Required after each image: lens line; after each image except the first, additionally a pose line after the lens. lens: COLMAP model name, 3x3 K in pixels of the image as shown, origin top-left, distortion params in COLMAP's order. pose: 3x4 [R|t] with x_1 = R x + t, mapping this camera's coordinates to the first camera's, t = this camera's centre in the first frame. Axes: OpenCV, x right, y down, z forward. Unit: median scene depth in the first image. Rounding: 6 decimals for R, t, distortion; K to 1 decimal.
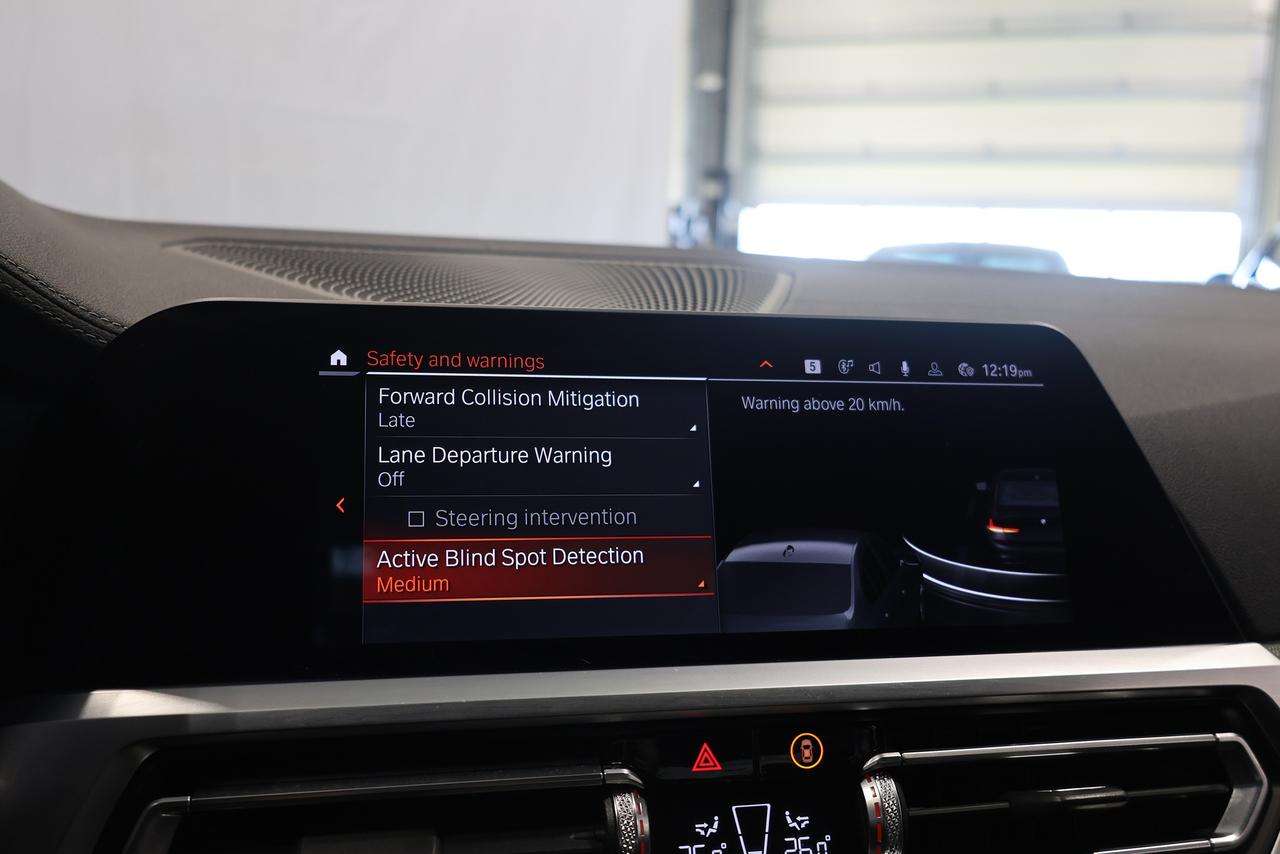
lens RADIAL K [[1178.2, 0, 639.8], [0, 1178.2, 428.2], [0, 0, 1]] dist [0.000701, 0.000000]
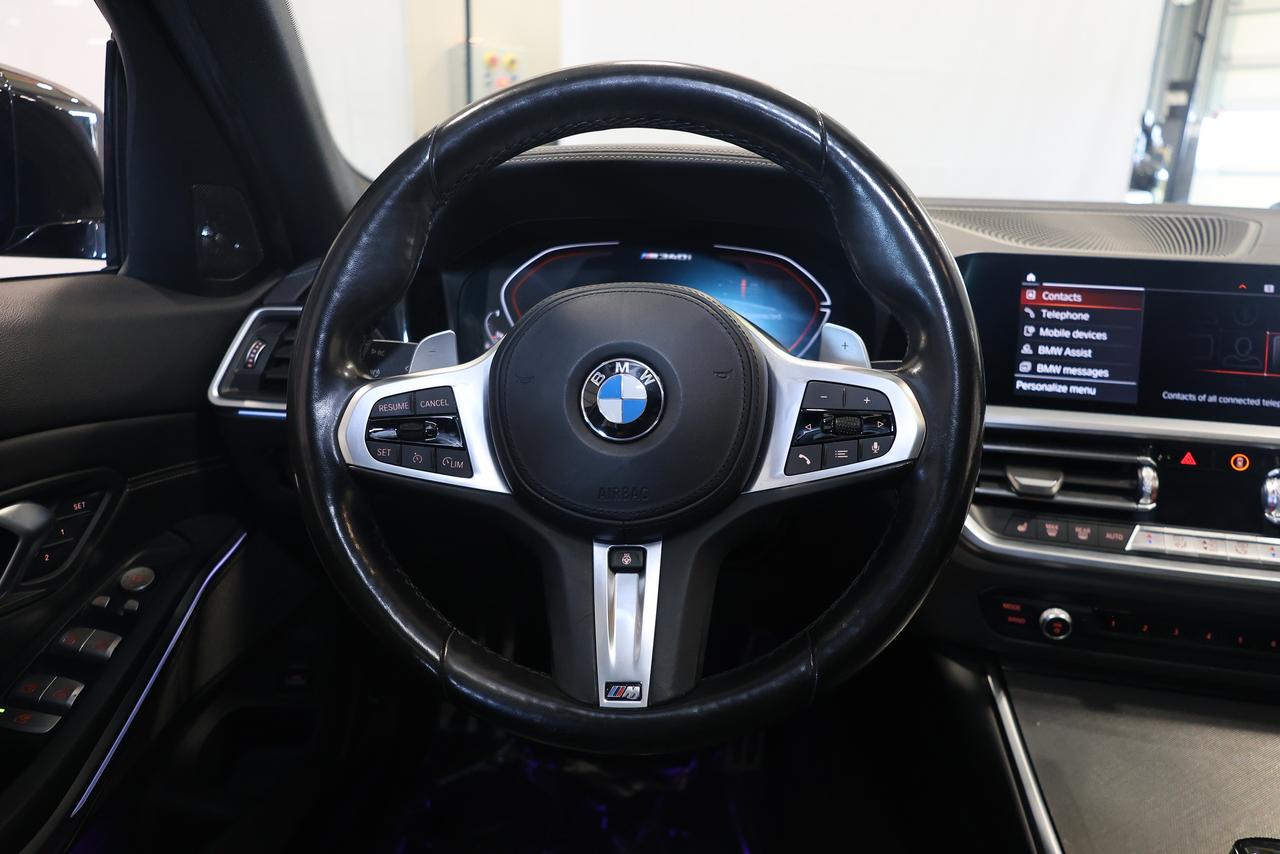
lens RADIAL K [[888.7, 0, 640.6], [0, 888.7, 427.5], [0, 0, 1]] dist [-0.003416, 0.005306]
pose [[0.900502, 0.105640, -0.421824, -0.177636], [-0.040163, 0.986101, 0.161218, -0.018577], [0.432992, -0.128235, 0.892229, -0.984523]]
